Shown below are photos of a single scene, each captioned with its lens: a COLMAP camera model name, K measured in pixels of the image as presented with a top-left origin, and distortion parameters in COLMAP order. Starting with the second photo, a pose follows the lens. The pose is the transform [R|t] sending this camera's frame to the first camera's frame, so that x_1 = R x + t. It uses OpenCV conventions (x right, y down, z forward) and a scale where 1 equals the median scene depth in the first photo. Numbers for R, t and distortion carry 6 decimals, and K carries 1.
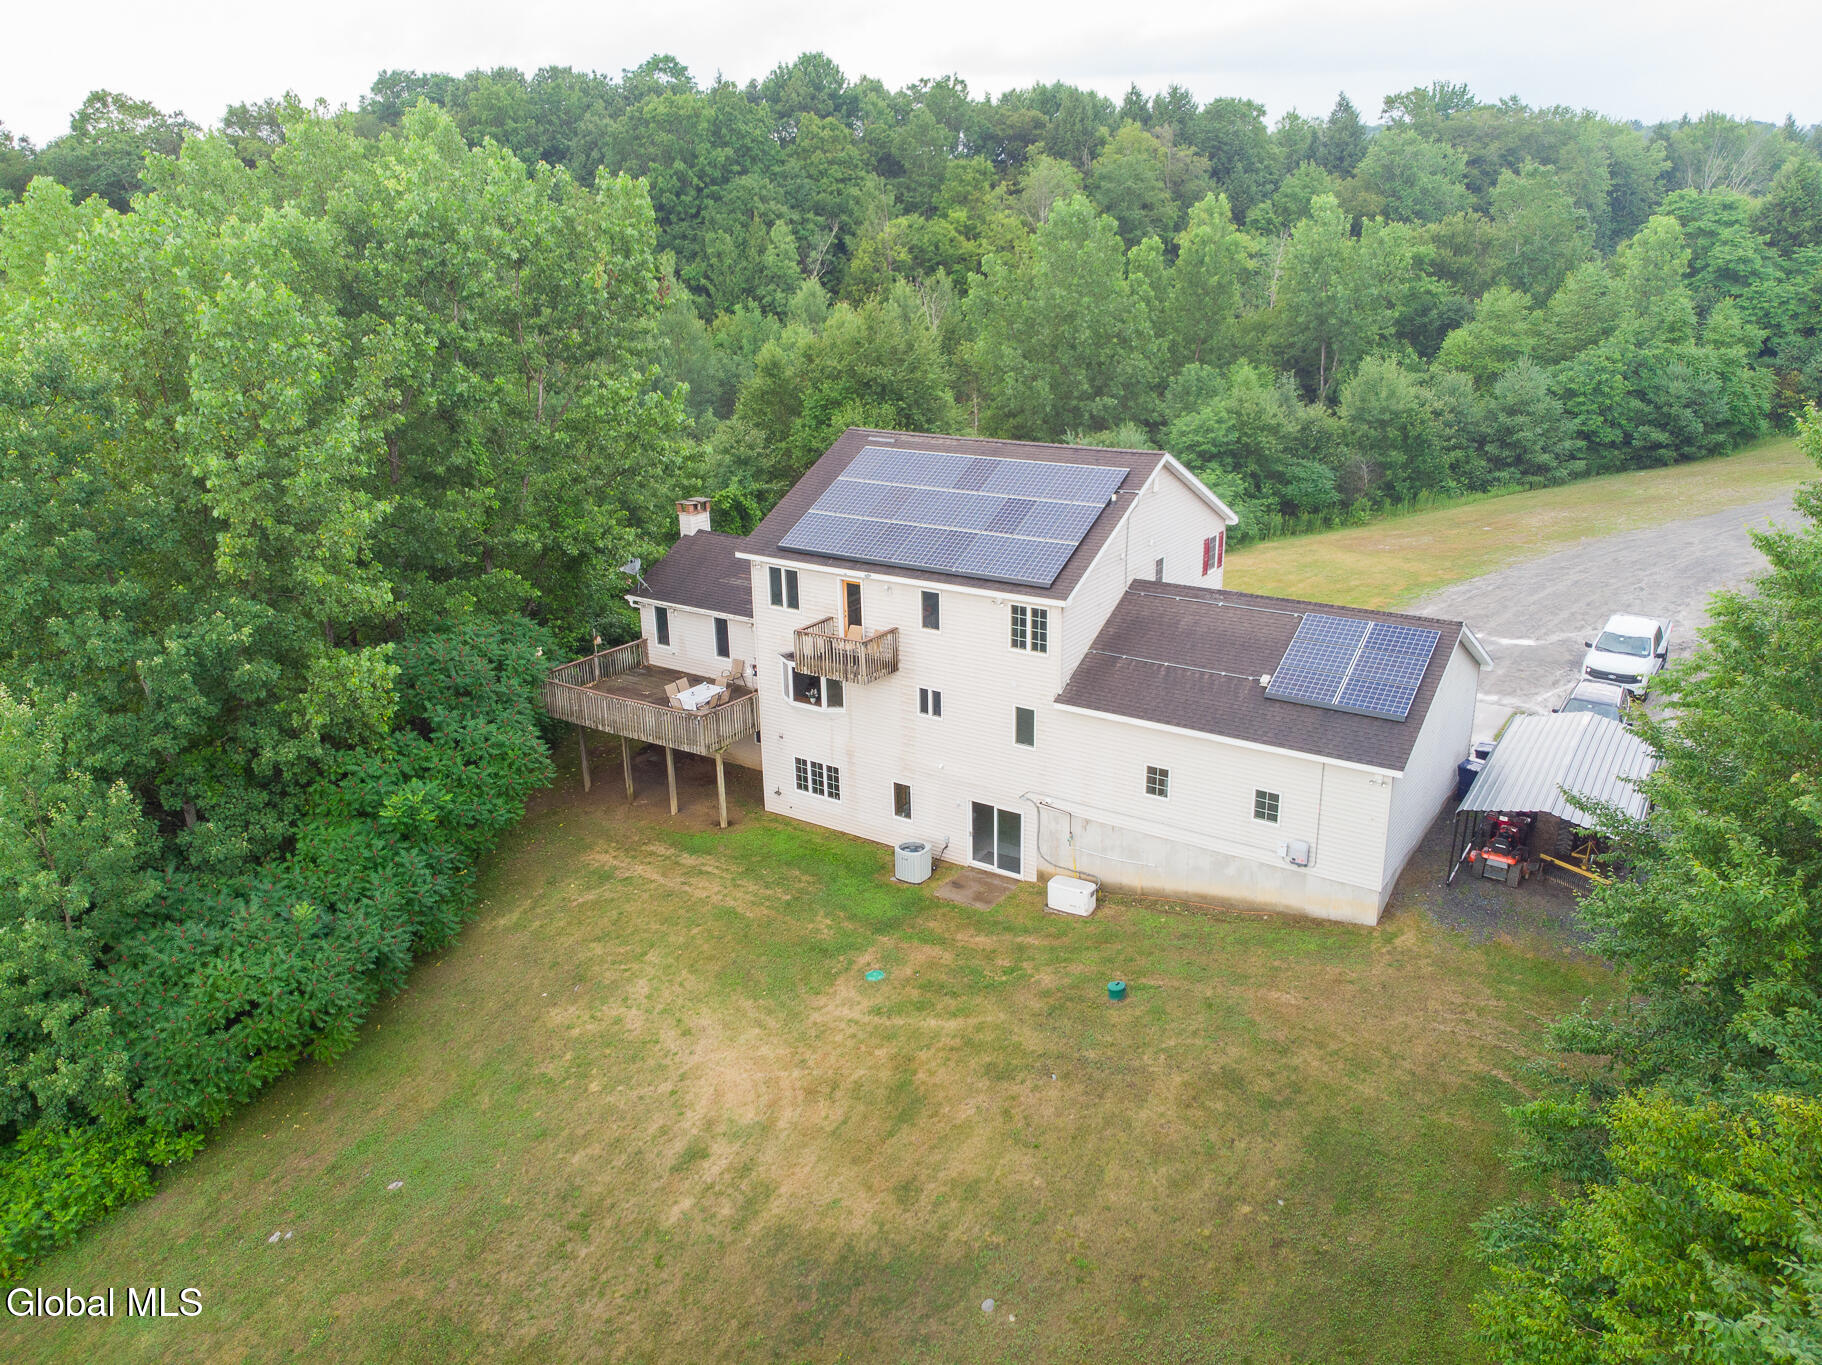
lens RADIAL K [[1287.0, 0, 974.5], [0, 1287.0, 678.8], [0, 0, 1]] dist [0.004841, 0.001238]
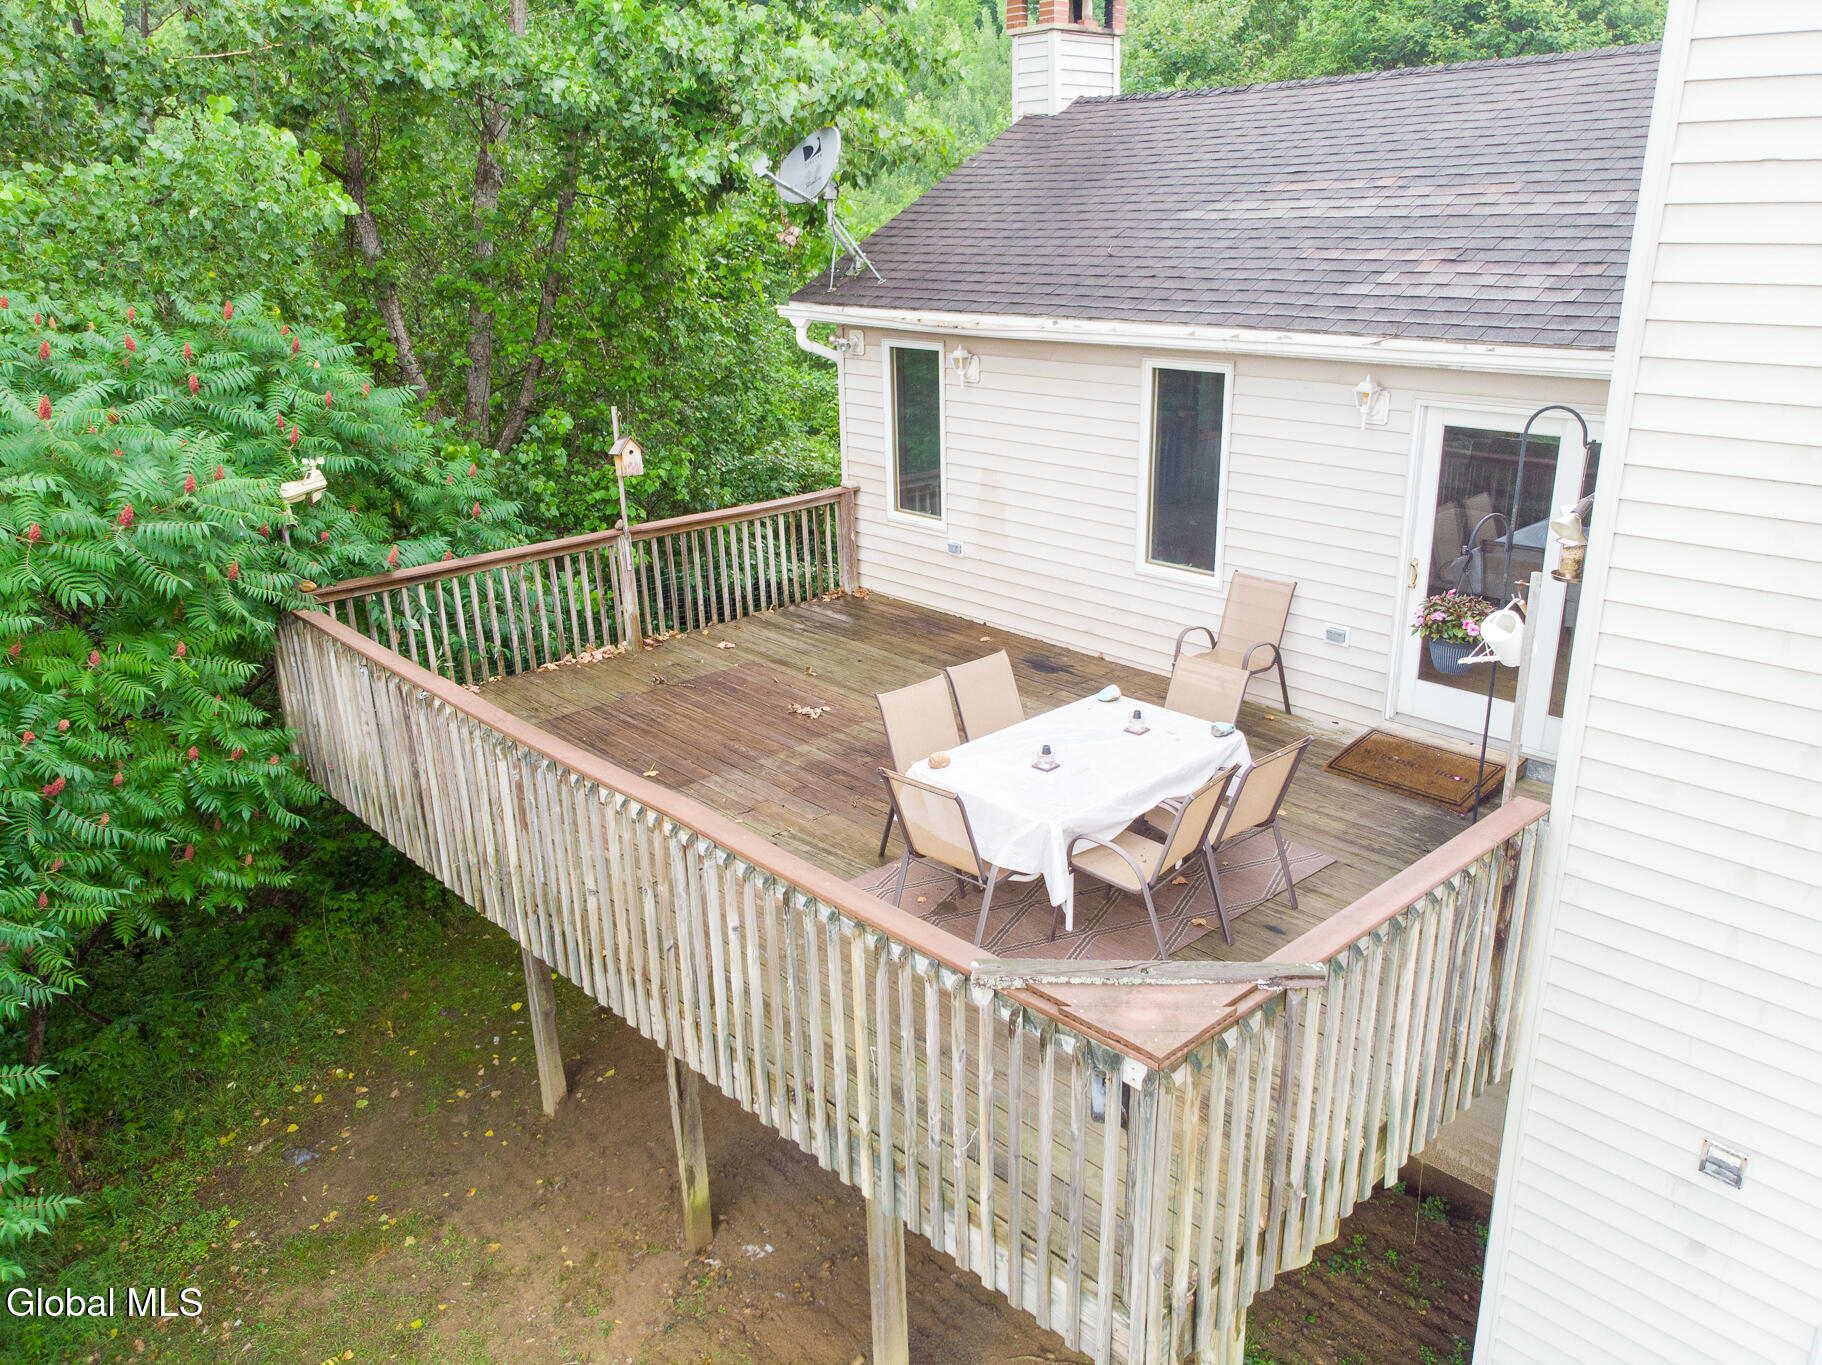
lens RADIAL K [[1360.8, 0, 911.0], [0, 1360.8, 682.5], [0, 0, 1]] dist [0.025354, -0.001498]
pose [[0.961137, 0.072559, -0.266365, -0.189520], [-0.067822, 0.997333, 0.026956, -0.001144], [0.267610, -0.007843, 0.963495, 0.830571]]
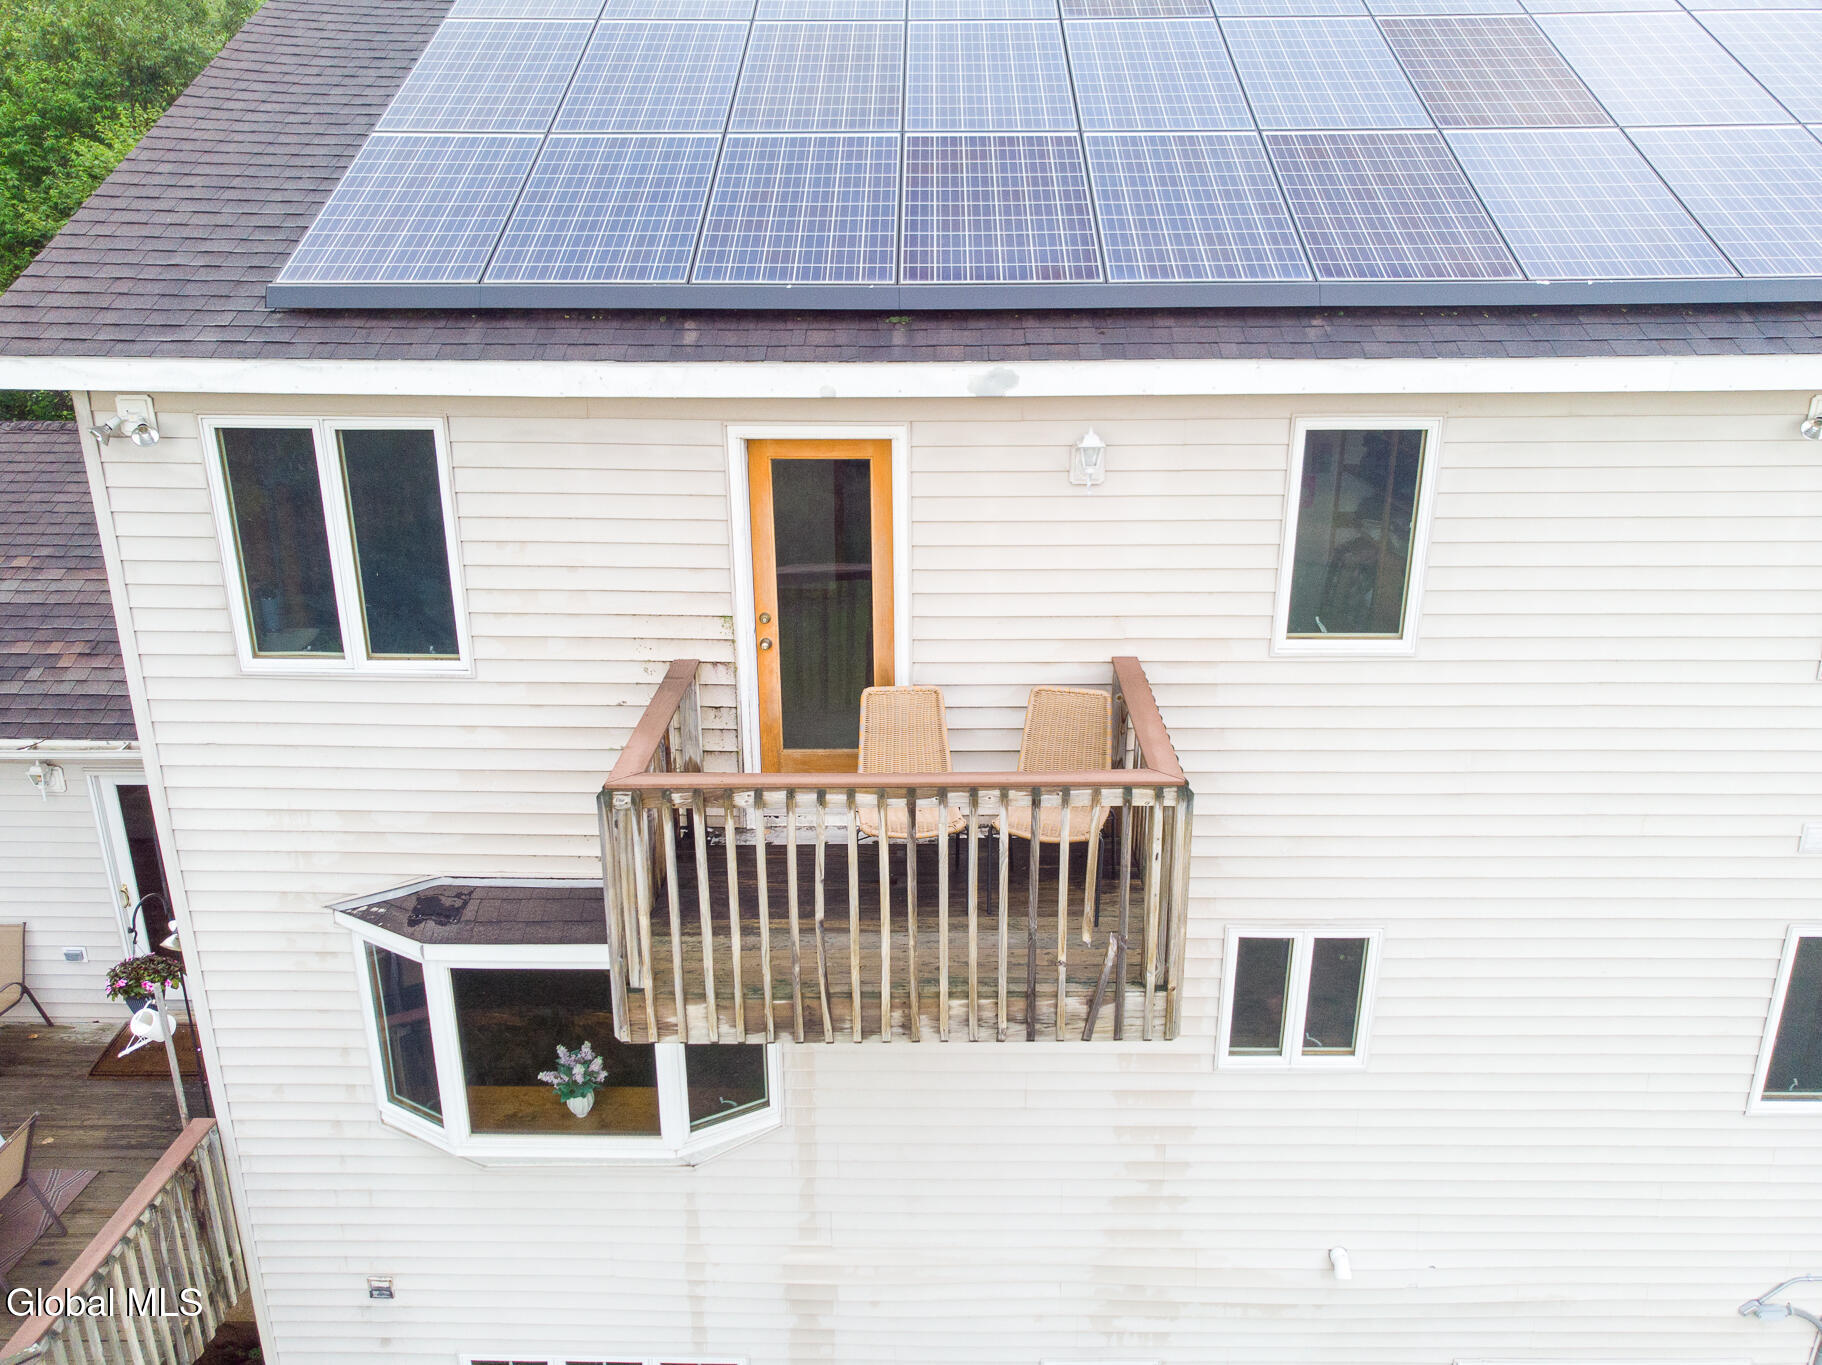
lens RADIAL K [[1360.8, 0, 911.0], [0, 1360.8, 682.5], [0, 0, 1]] dist [0.025354, -0.001498]
pose [[0.863303, -0.164400, 0.477159, -0.161832], [0.162014, 0.985693, 0.046485, -0.044763], [-0.477974, 0.037176, 0.877587, 0.751430]]
